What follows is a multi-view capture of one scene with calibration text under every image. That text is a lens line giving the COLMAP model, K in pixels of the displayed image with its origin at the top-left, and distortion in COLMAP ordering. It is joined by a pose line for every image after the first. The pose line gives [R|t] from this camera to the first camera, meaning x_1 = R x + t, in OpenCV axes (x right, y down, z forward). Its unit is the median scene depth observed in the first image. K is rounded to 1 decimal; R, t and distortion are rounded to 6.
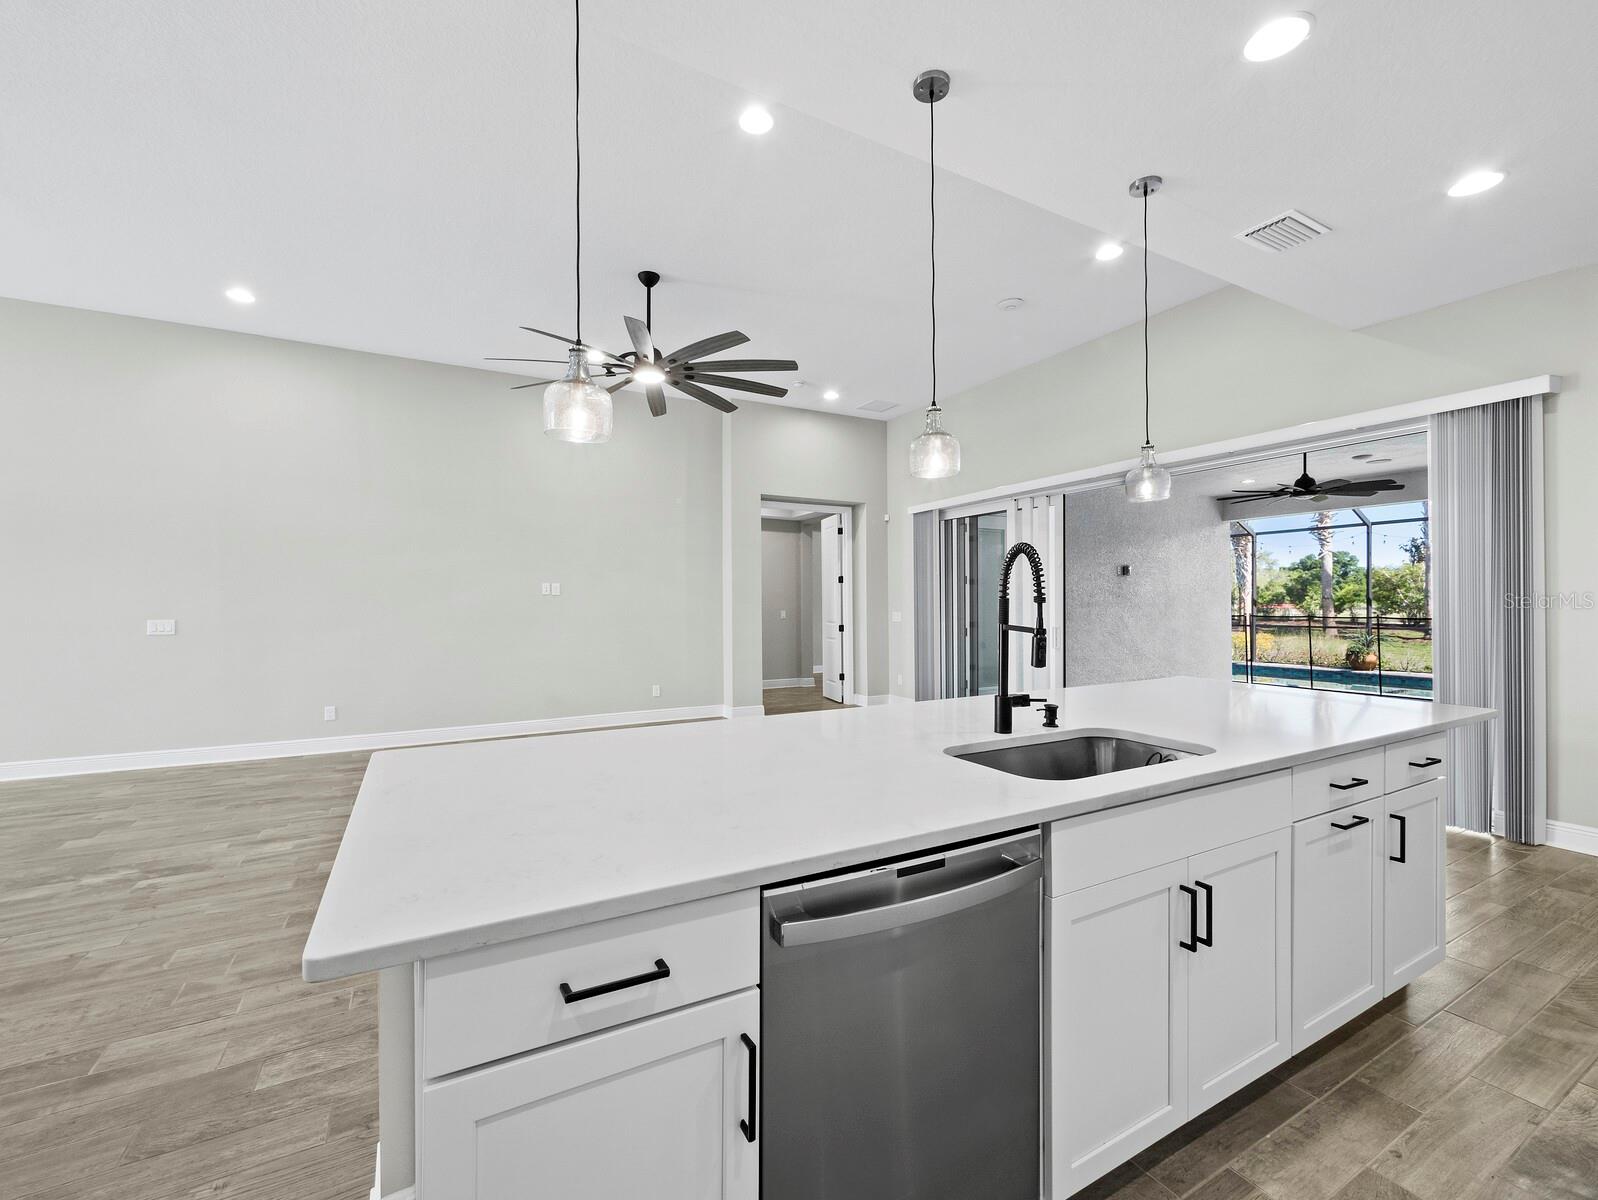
lens RADIAL K [[671.5, 0, 799.2], [0, 671.5, 601.7], [0, 0, 1]] dist [0.000131, 0.000154]
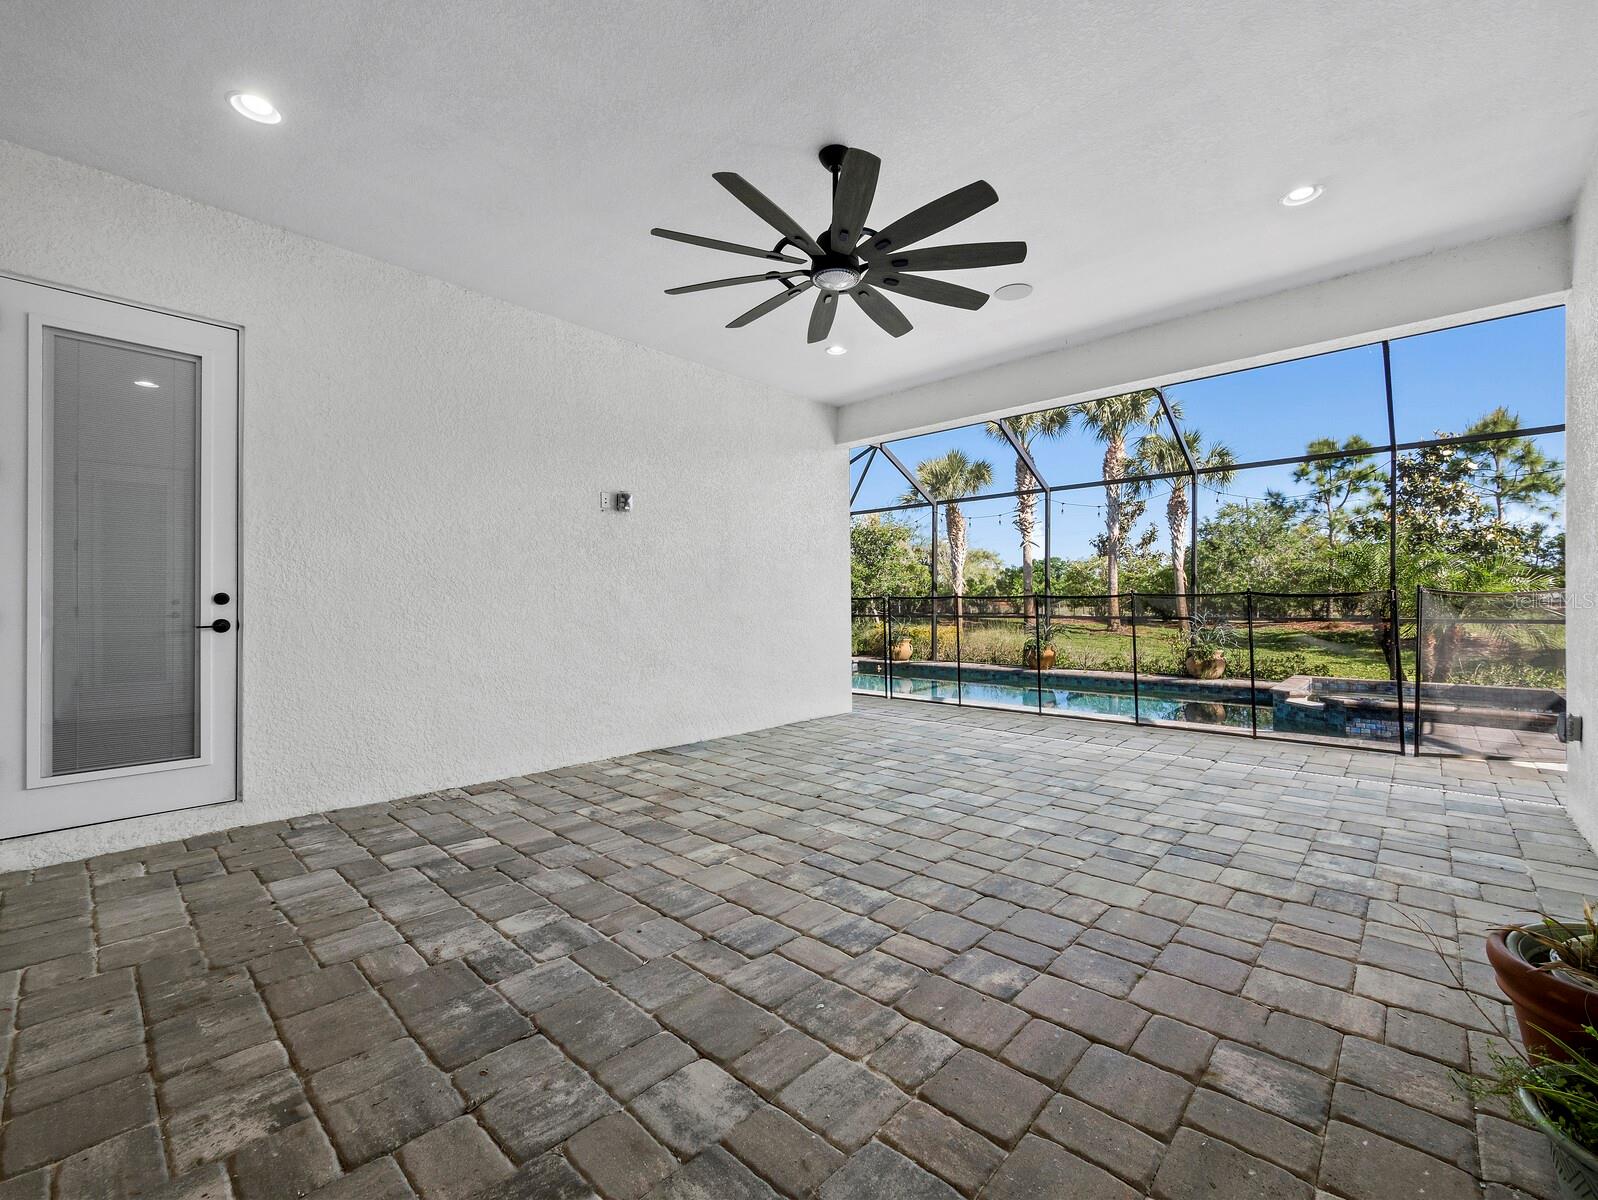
lens RADIAL K [[671.5, 0, 799.2], [0, 671.5, 607.4], [0, 0, 1]] dist [0.000131, 0.000154]
pose [[0.951408, -0.002409, 0.307924, 0.636442], [-0.000545, 0.999955, 0.009505, 0.041519], [-0.307933, -0.009211, 0.951363, 0.648840]]
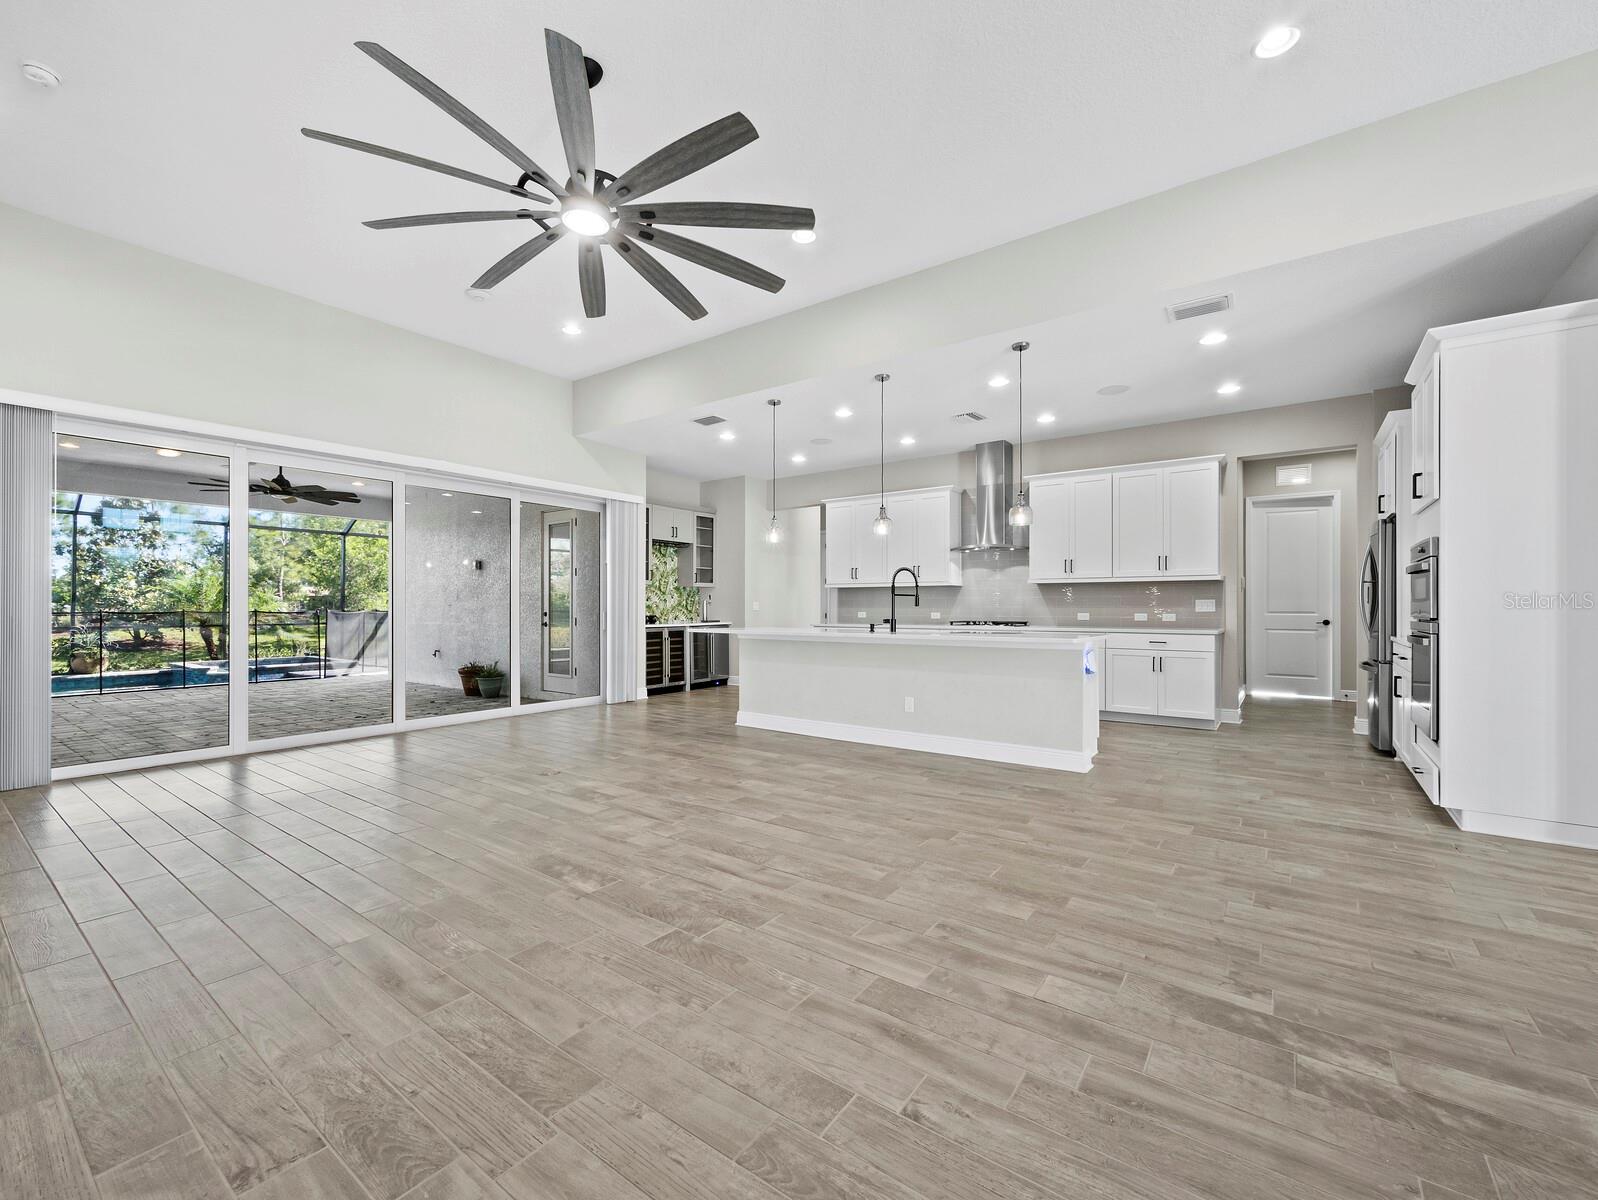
lens RADIAL K [[671.5, 0, 796.2], [0, 671.5, 601.1], [0, 0, 1]] dist [0.000131, 0.000154]
pose [[-0.411430, 0.013838, 0.911336, -0.601979], [-0.001085, 0.999877, -0.015672, 0.030891], [-0.911441, -0.007437, -0.411364, 0.722357]]
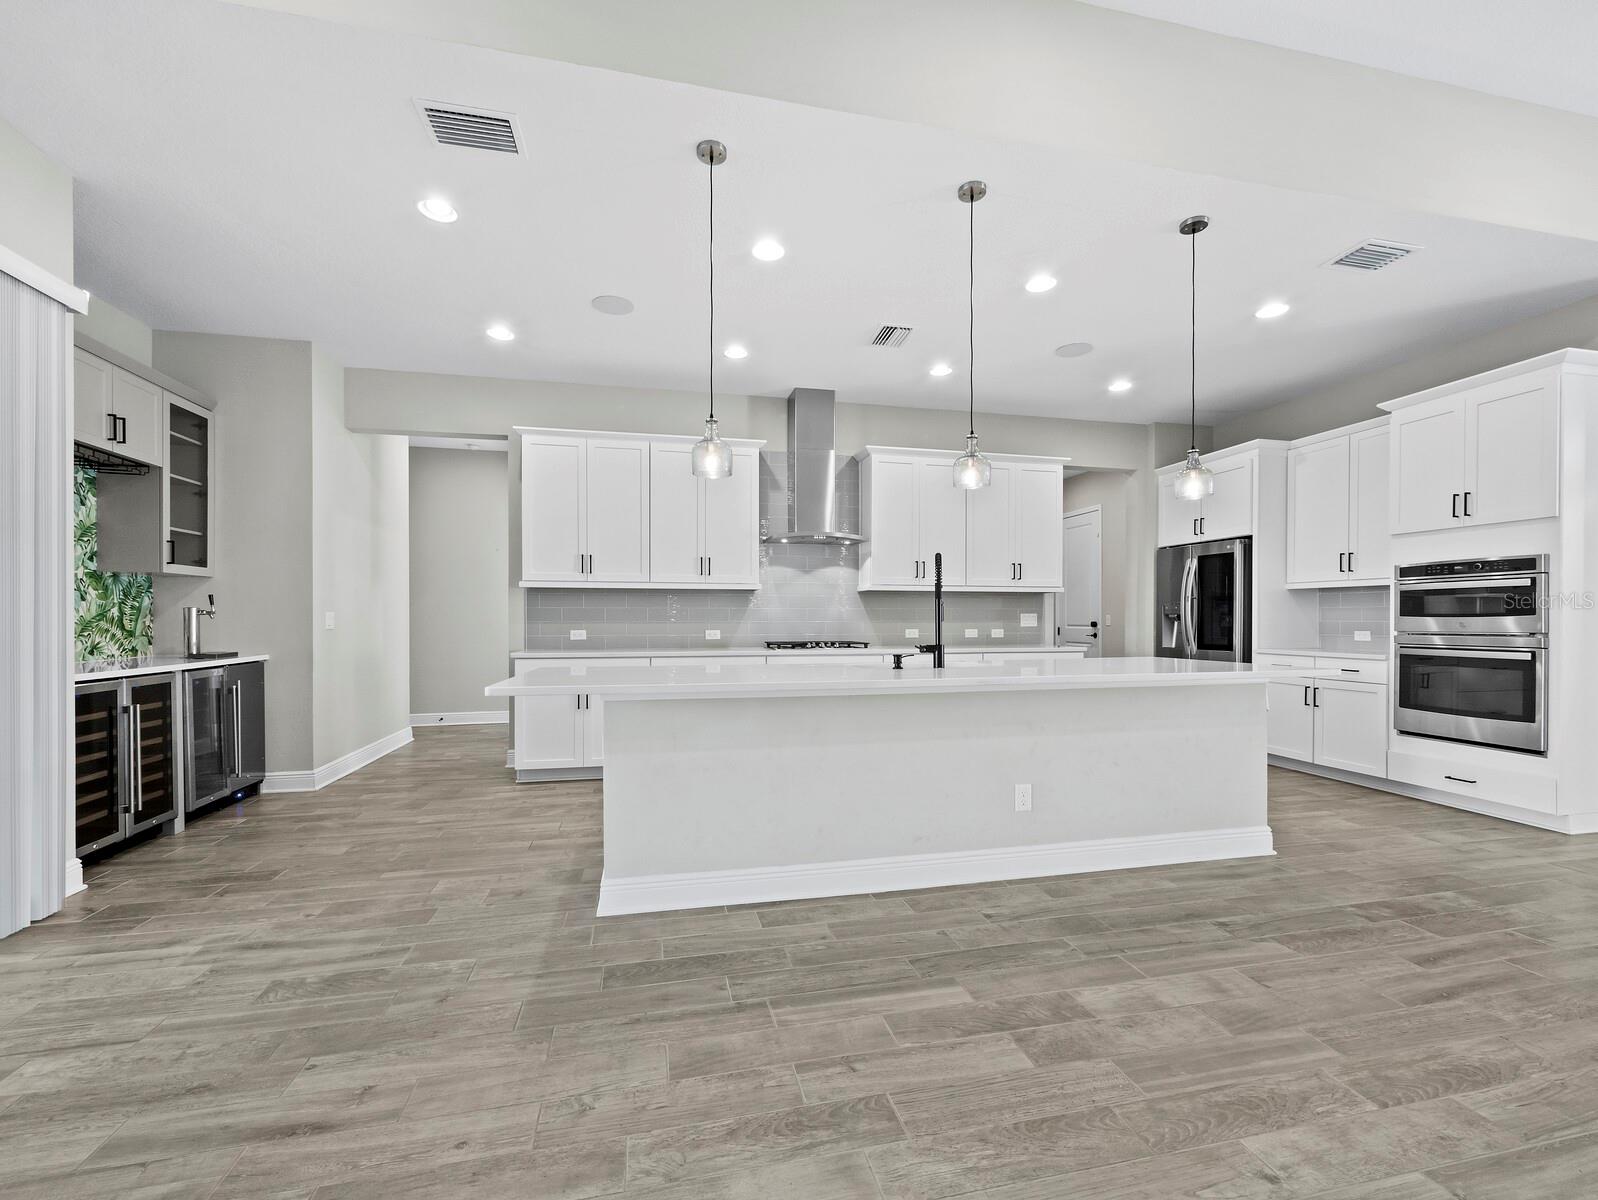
lens RADIAL K [[671.5, 0, 802.6], [0, 671.5, 626.3], [0, 0, 1]] dist [0.000131, 0.000154]
pose [[-0.958573, 0.003950, 0.284821, 0.046120], [0.005256, 0.999979, 0.003819, 0.025414], [-0.284800, 0.005158, -0.958573, 0.739675]]
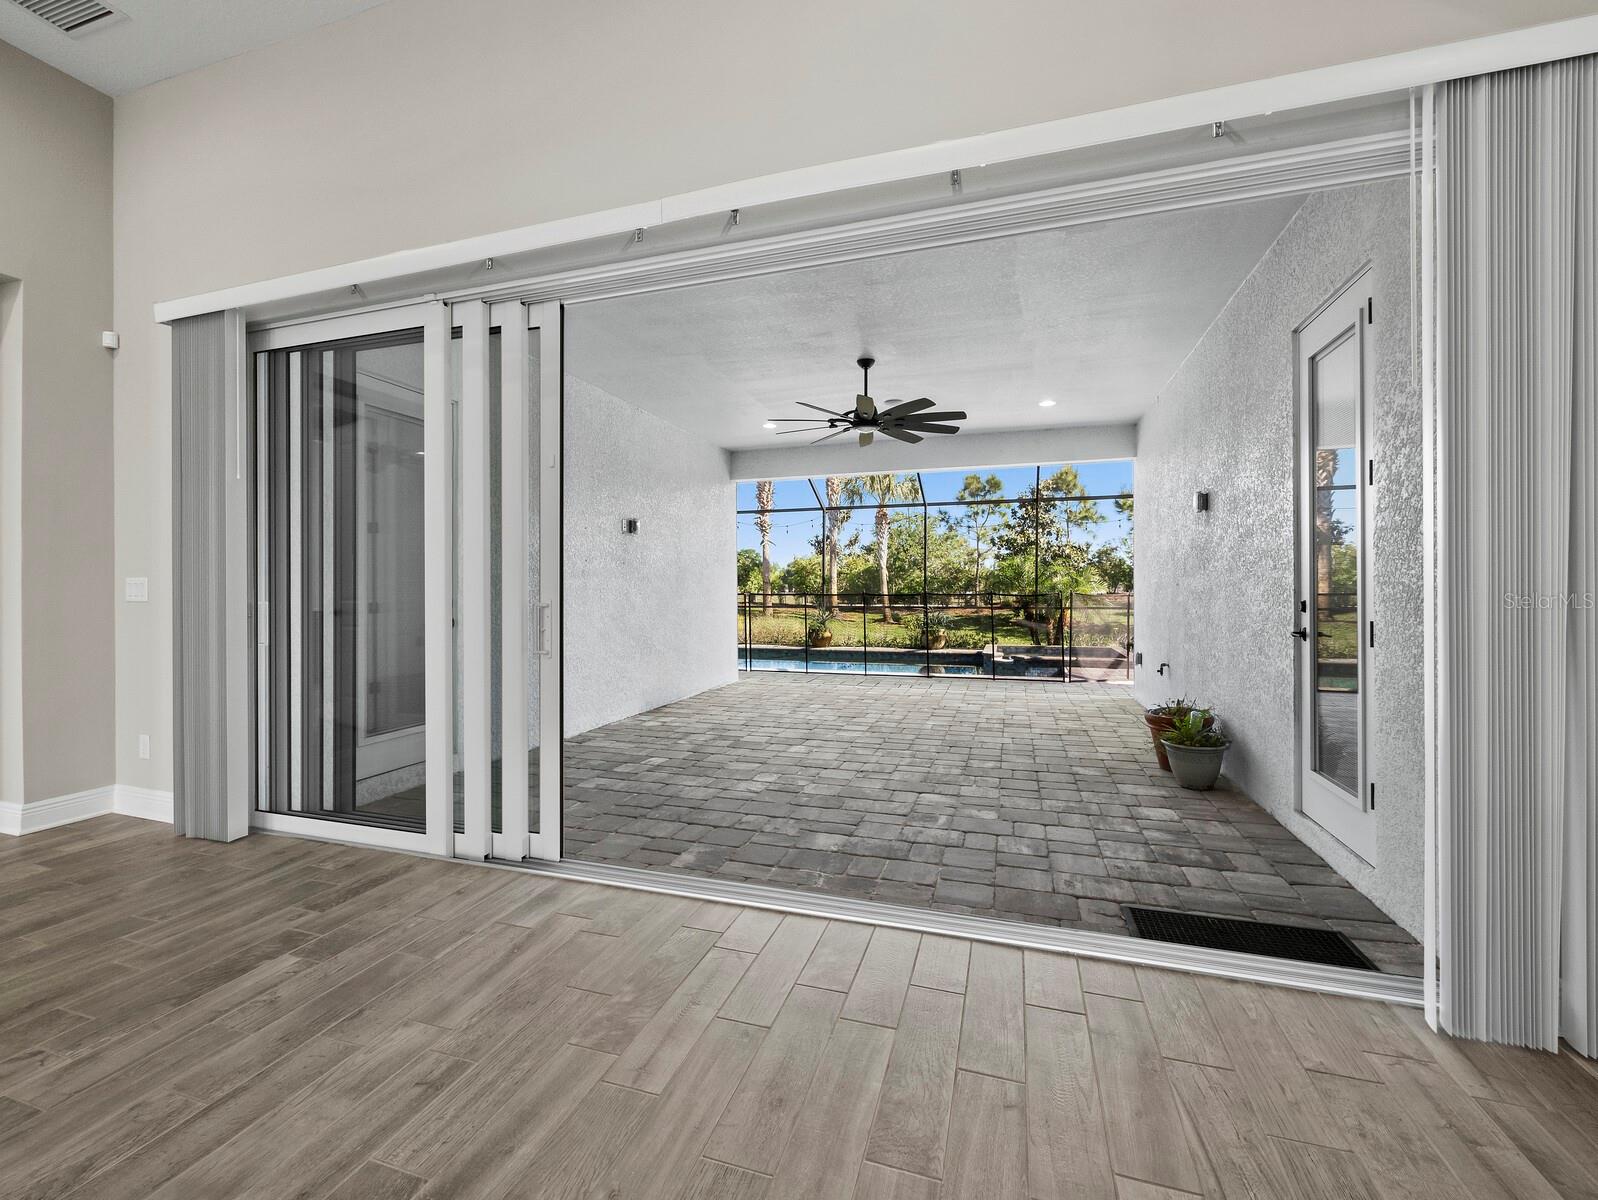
lens RADIAL K [[671.5, 0, 797.8], [0, 671.5, 585.8], [0, 0, 1]] dist [0.000131, 0.000154]
pose [[0.729050, 0.006636, 0.684428, 0.190204], [-0.003694, 0.999977, -0.005761, 0.025607], [-0.684450, 0.001672, 0.729058, 0.527768]]
